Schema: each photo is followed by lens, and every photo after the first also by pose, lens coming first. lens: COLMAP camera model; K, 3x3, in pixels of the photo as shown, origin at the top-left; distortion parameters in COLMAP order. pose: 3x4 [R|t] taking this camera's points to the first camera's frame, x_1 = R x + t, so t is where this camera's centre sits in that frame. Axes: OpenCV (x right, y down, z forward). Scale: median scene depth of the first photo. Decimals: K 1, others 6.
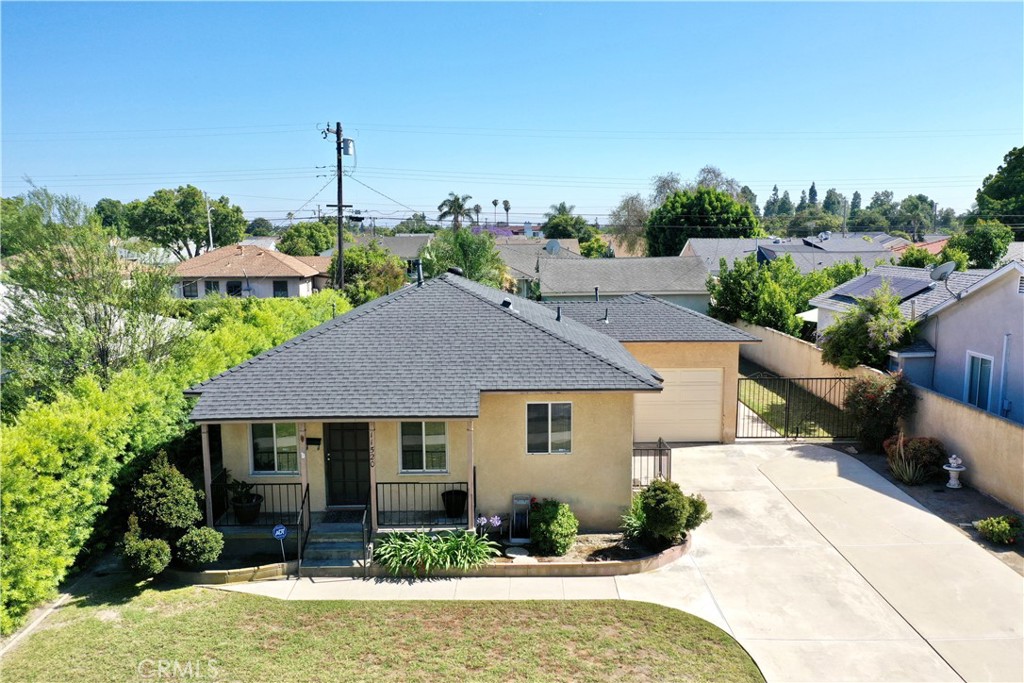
lens RADIAL K [[808.9, 0, 514.8], [0, 808.9, 341.9], [0, 0, 1]] dist [-0.001417, 0.001356]
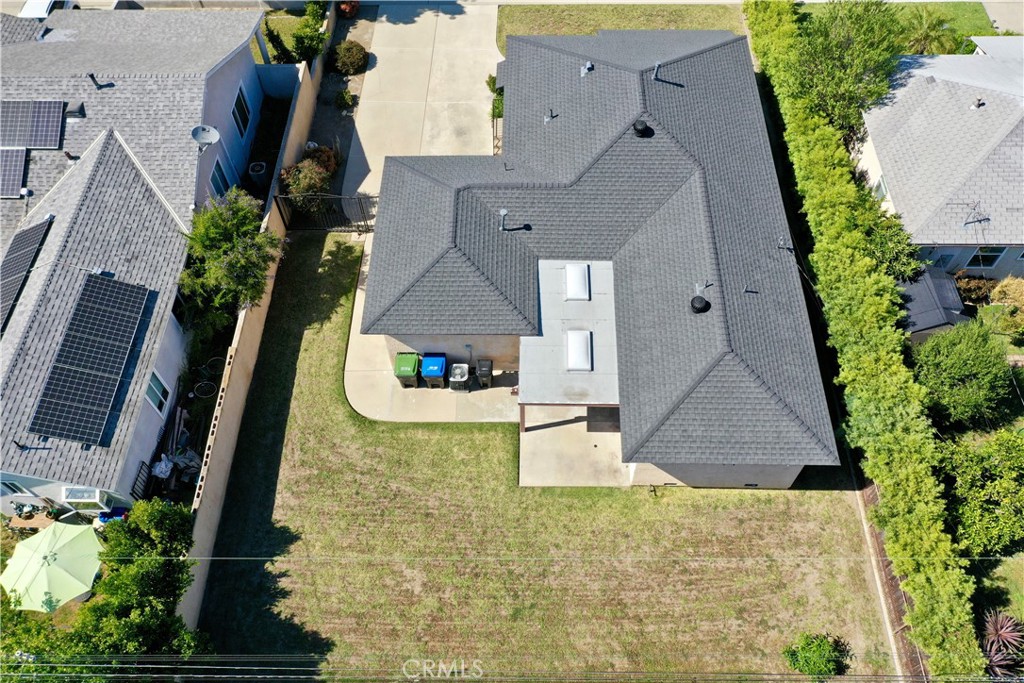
lens RADIAL K [[808.9, 0, 520.4], [0, 808.9, 344.8], [0, 0, 1]] dist [-0.001417, 0.001356]
pose [[-0.999551, -0.007851, 0.028915, 0.080730], [0.022679, 0.432384, 0.901404, -1.359382], [-0.019579, 0.901655, -0.432012, 2.451294]]
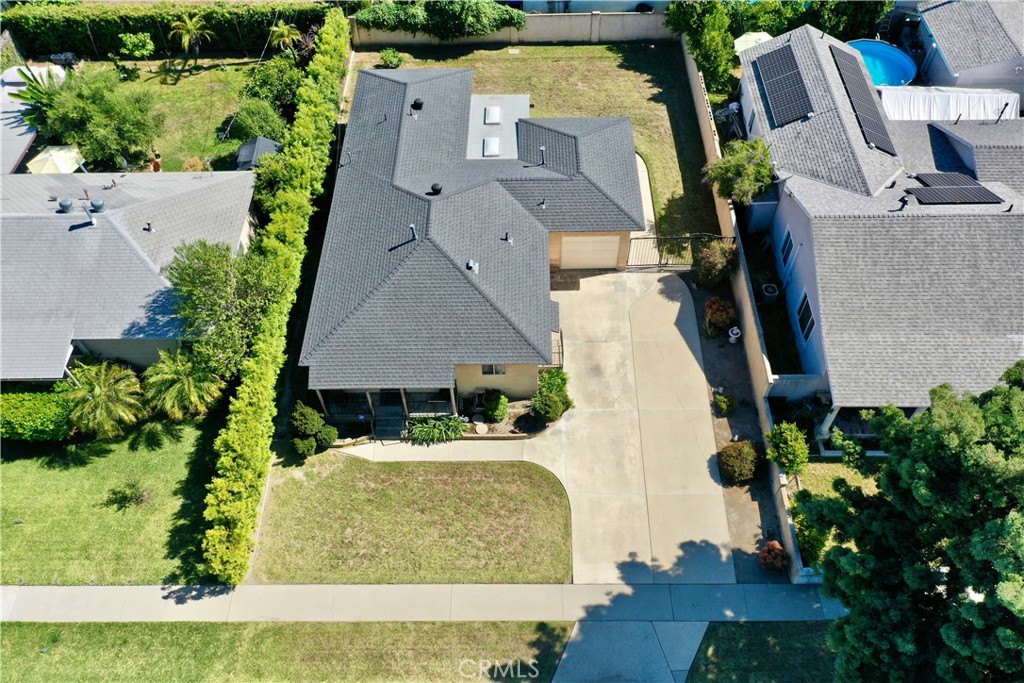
lens RADIAL K [[808.9, 0, 512.6], [0, 808.9, 343.5], [0, 0, 1]] dist [-0.001417, 0.001356]
pose [[0.999810, 0.001762, -0.019416, 0.122170], [0.012633, 0.700006, 0.714026, -1.262747], [0.014849, -0.714135, 0.699850, -0.273516]]
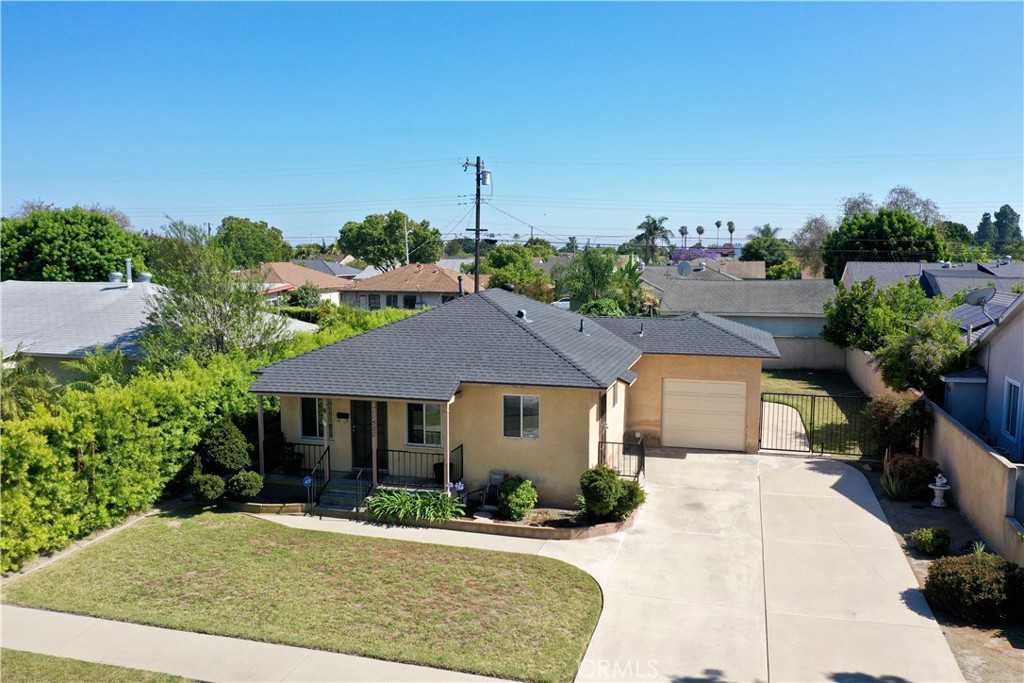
lens RADIAL K [[808.9, 0, 514.8], [0, 808.9, 344.5], [0, 0, 1]] dist [-0.001417, 0.001356]
pose [[0.960744, 0.037763, -0.274853, 0.357622], [-0.043995, 0.998895, -0.016540, 0.019365], [0.273924, 0.027982, 0.961344, -0.161033]]
